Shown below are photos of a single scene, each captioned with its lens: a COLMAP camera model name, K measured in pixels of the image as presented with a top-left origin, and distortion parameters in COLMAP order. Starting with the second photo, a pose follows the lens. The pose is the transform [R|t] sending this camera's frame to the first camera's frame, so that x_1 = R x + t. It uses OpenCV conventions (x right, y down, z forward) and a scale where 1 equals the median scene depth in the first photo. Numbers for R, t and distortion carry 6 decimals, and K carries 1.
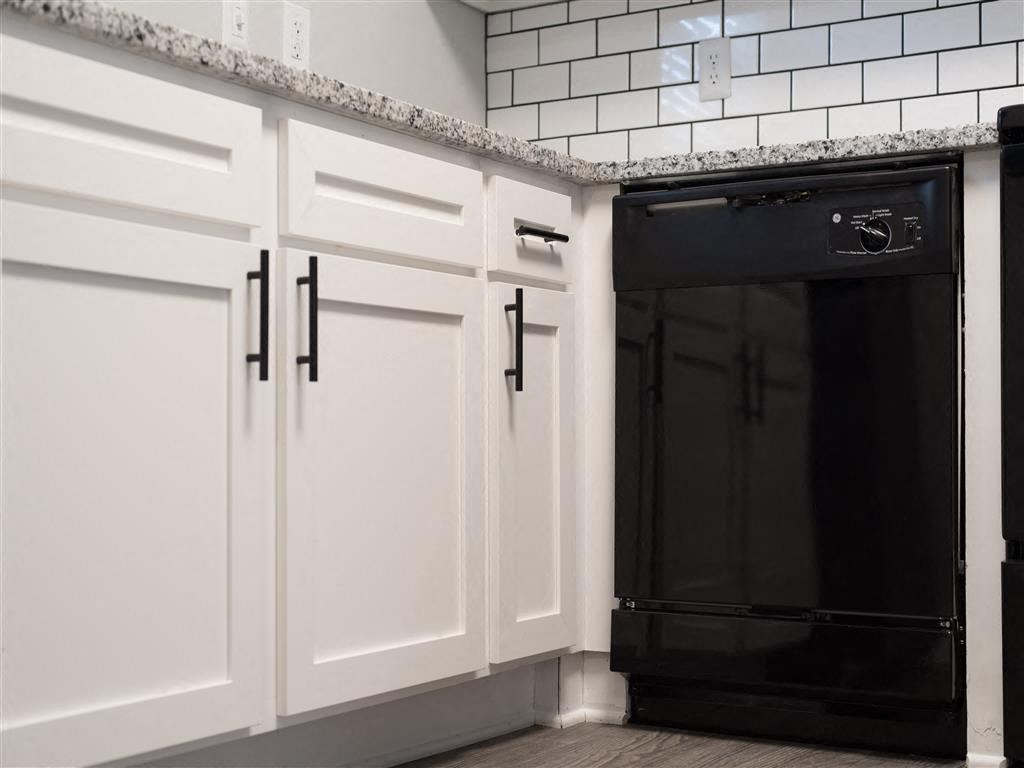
lens RADIAL K [[1364.3, 0, 513.4], [0, 1364.3, 386.0], [0, 0, 1]] dist [0.010309, 0.000000]
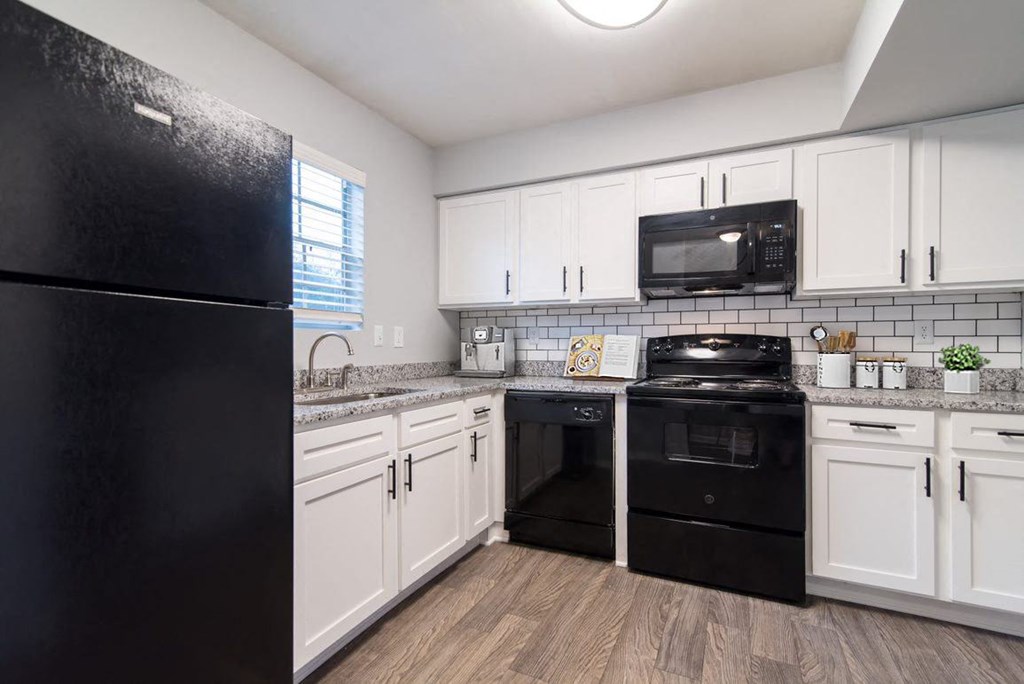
lens RADIAL K [[430.1, 0, 505.6], [0, 430.1, 347.2], [0, 0, 1]] dist [0.018271, 0.000267]
pose [[0.994753, -0.016114, 0.101026, -0.023857], [0.013657, 0.999595, 0.024967, -0.299986], [-0.101387, -0.023456, 0.994570, 0.027551]]
